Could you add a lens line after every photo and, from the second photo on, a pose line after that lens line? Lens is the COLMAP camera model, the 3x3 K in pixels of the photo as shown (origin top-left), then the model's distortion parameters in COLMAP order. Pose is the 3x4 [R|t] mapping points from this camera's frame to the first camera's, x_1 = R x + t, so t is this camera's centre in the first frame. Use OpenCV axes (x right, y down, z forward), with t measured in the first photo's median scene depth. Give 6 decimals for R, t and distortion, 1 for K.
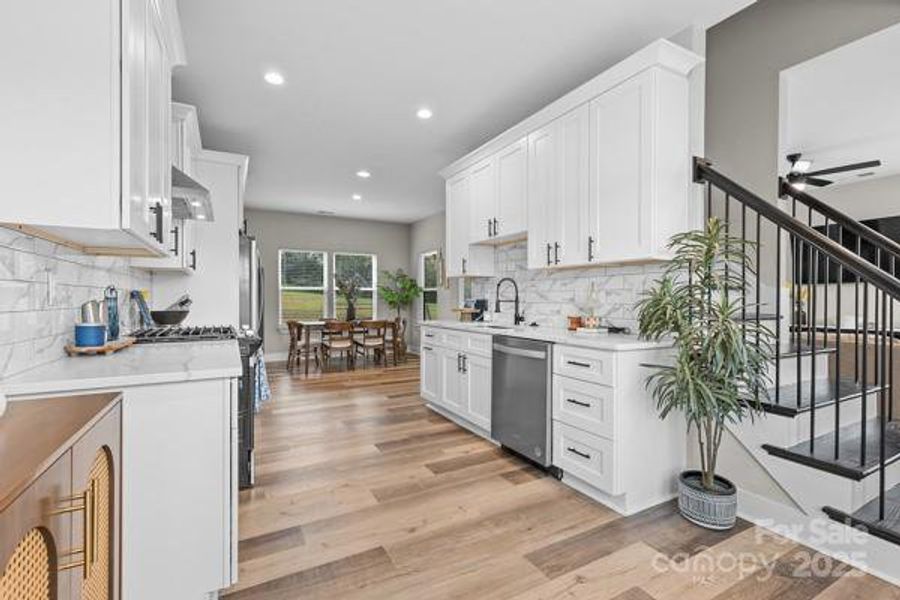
lens RADIAL K [[406.6, 0, 450.9], [0, 406.6, 297.7], [0, 0, 1]] dist [0.001822, 0.000179]
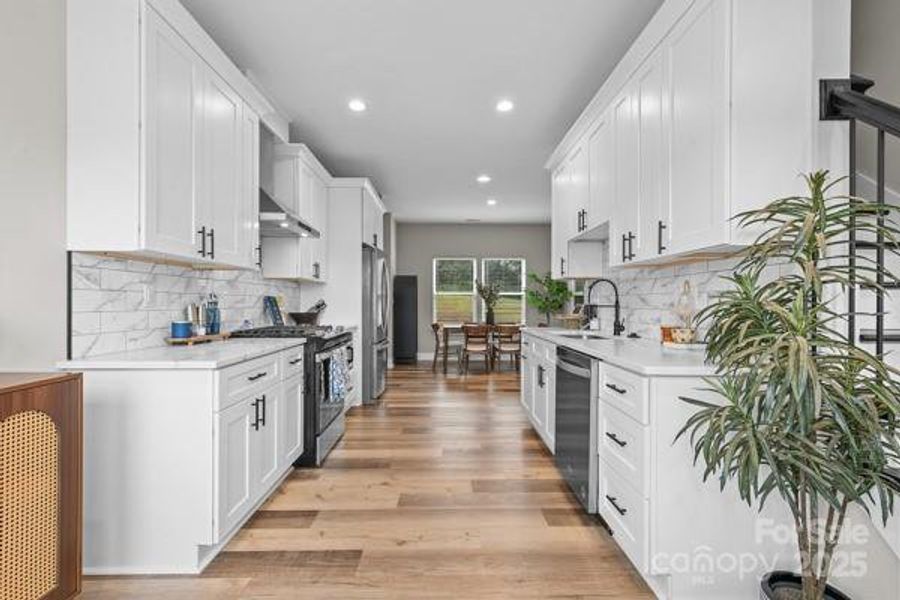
lens RADIAL K [[405.6, 0, 446.0], [0, 405.6, 301.1], [0, 0, 1]] dist [0.002591, 0.000391]
pose [[0.883495, -0.001200, -0.468439, 0.308929], [-0.000155, 0.999996, -0.002854, 0.000135], [0.468440, 0.002594, 0.883491, 0.135385]]
